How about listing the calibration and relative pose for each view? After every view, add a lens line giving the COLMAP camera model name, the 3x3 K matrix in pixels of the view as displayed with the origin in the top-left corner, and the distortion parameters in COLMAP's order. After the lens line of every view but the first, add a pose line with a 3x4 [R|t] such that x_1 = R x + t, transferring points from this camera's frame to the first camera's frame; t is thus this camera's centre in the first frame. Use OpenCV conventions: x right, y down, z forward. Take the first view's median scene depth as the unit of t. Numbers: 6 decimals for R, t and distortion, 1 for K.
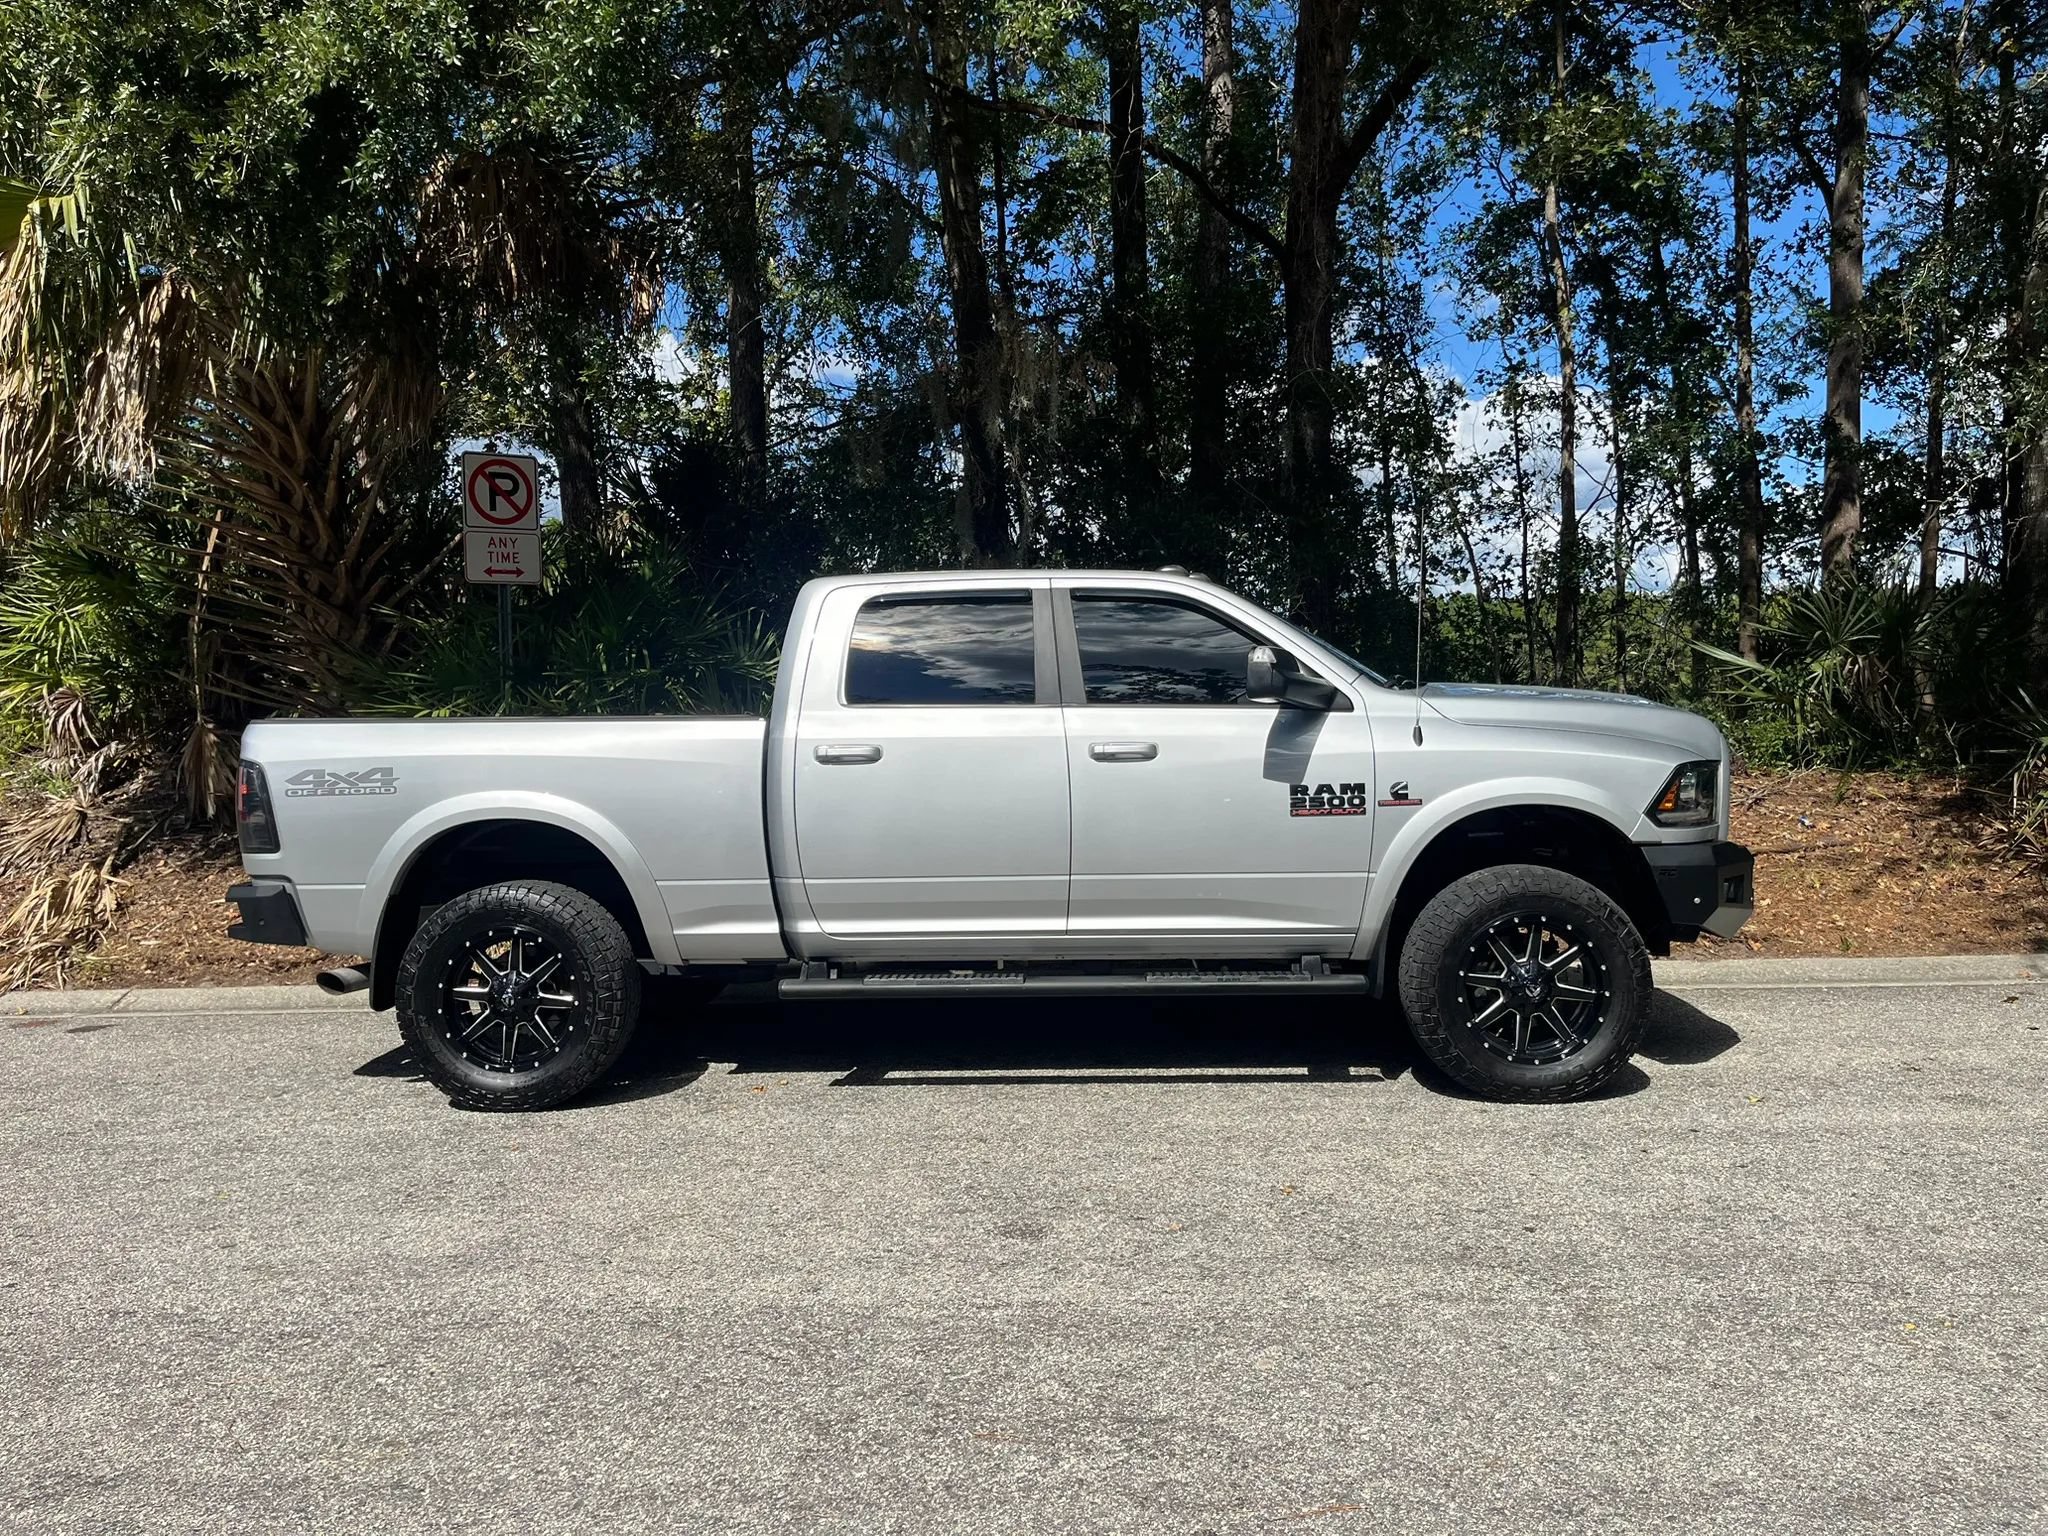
lens RADIAL K [[1560.9, 0, 1024.0], [0, 1560.9, 768.0], [0, 0, 1]] dist [0.042545, -0.038849]
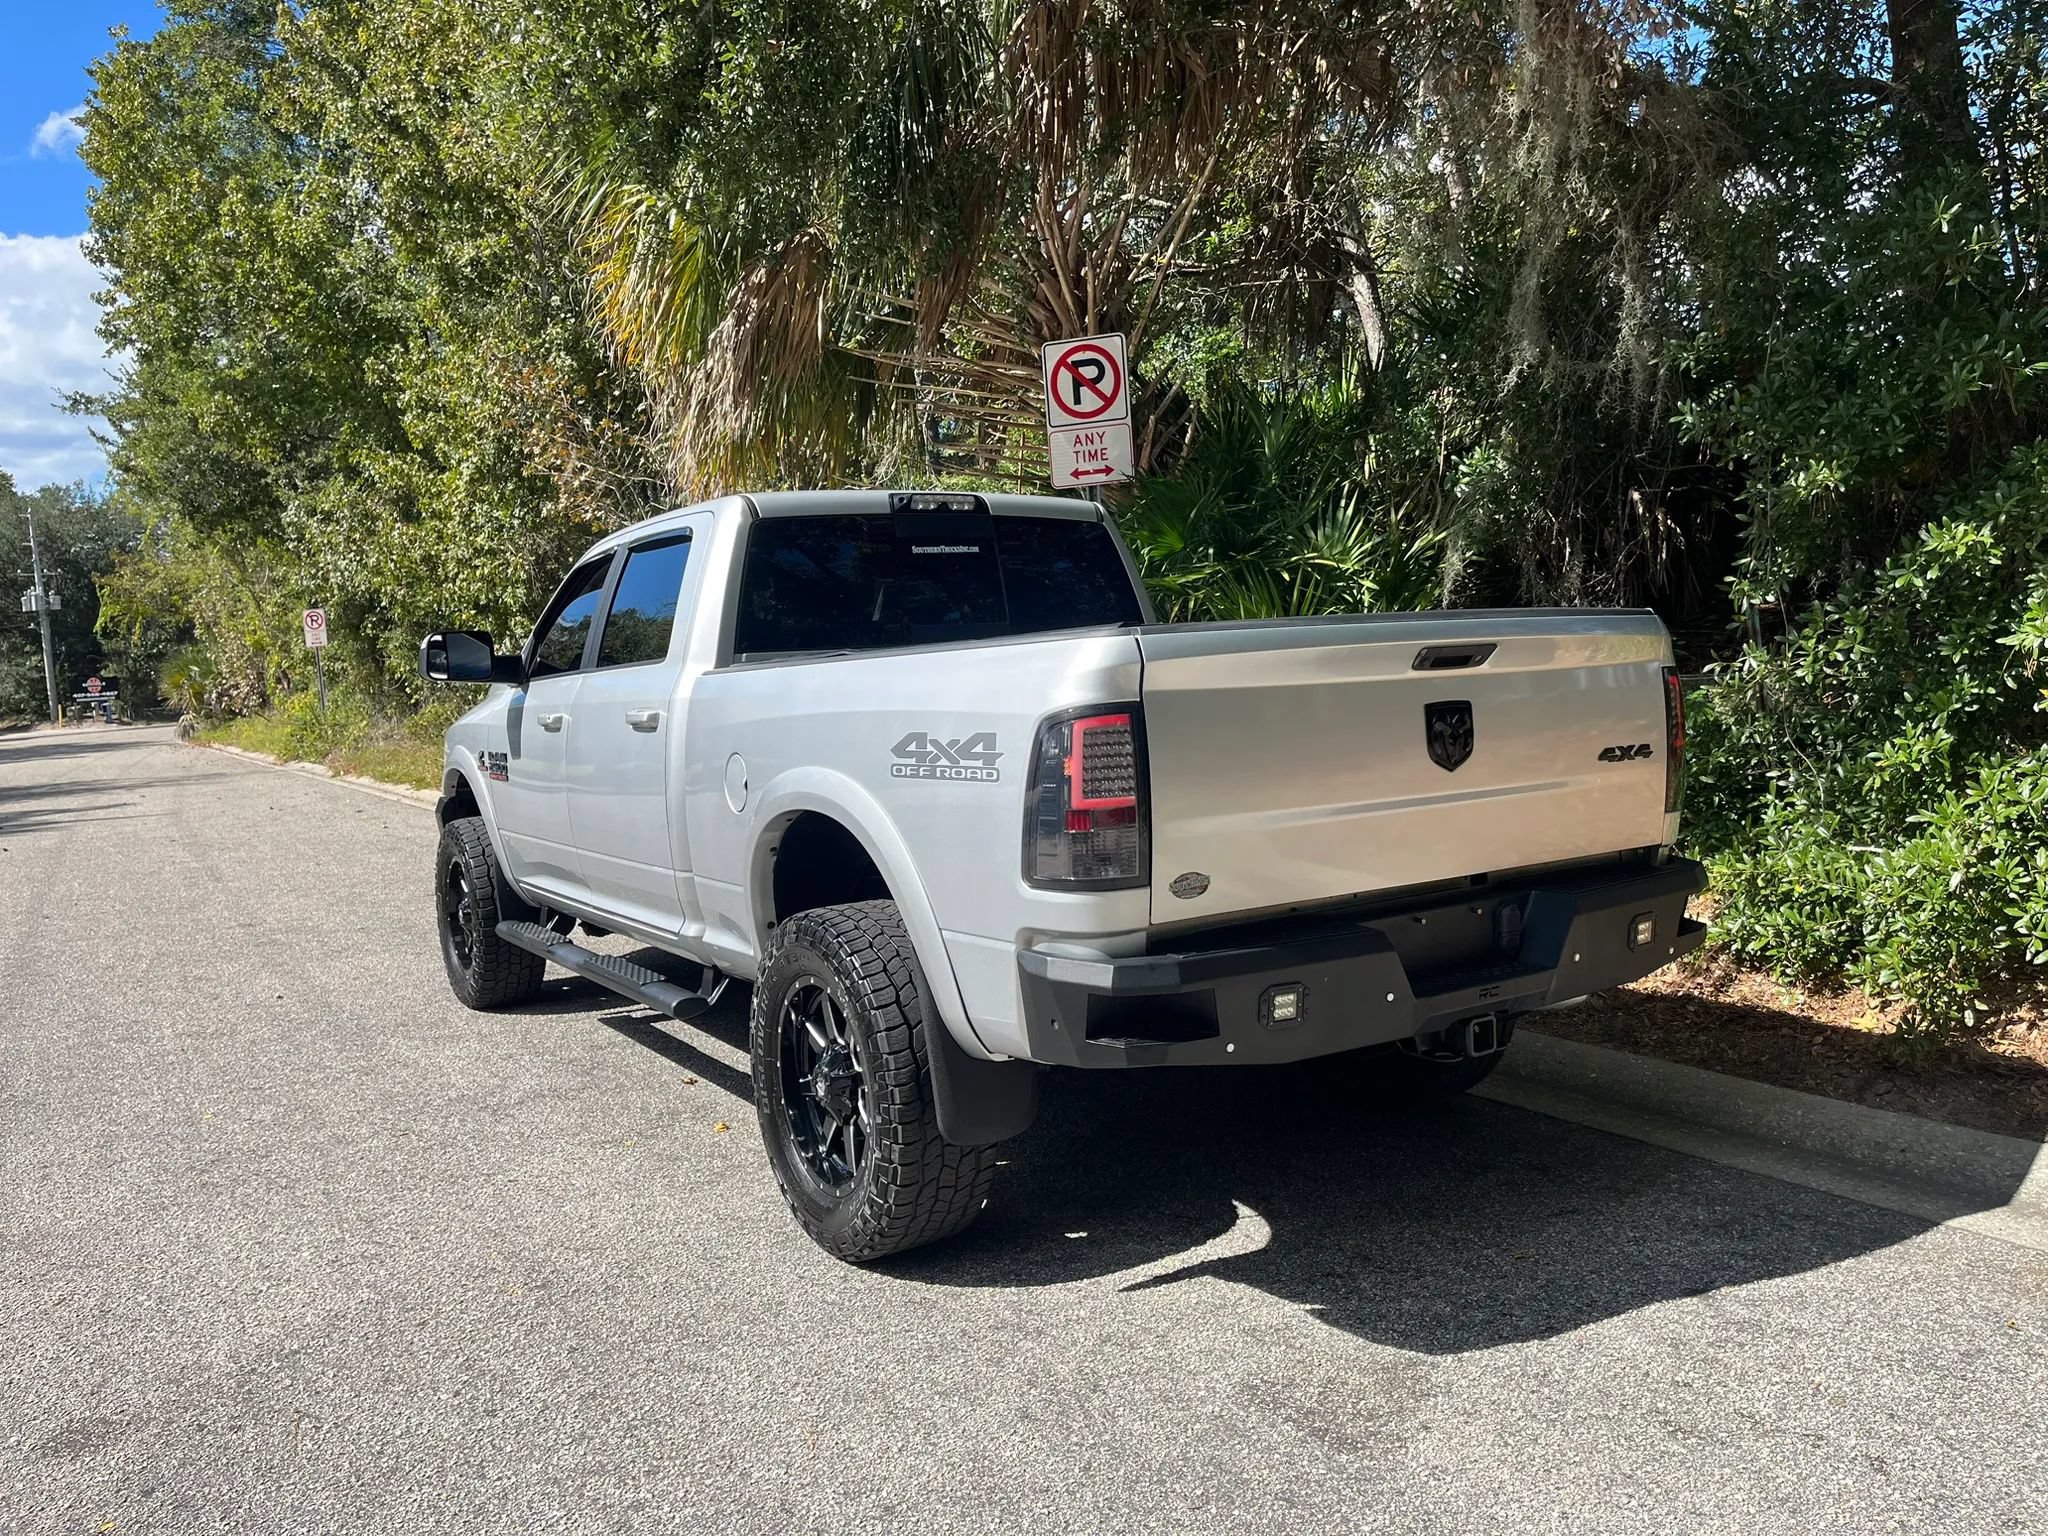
lens RADIAL K [[1561.6, 0, 1020.2], [0, 1561.6, 758.5], [0, 0, 1]] dist [0.074139, -0.104556]
pose [[0.557210, 0.048548, -0.828951, 0.616051], [0.021361, 0.997121, 0.072756, -0.043614], [0.830097, -0.058248, 0.554568, 0.721072]]
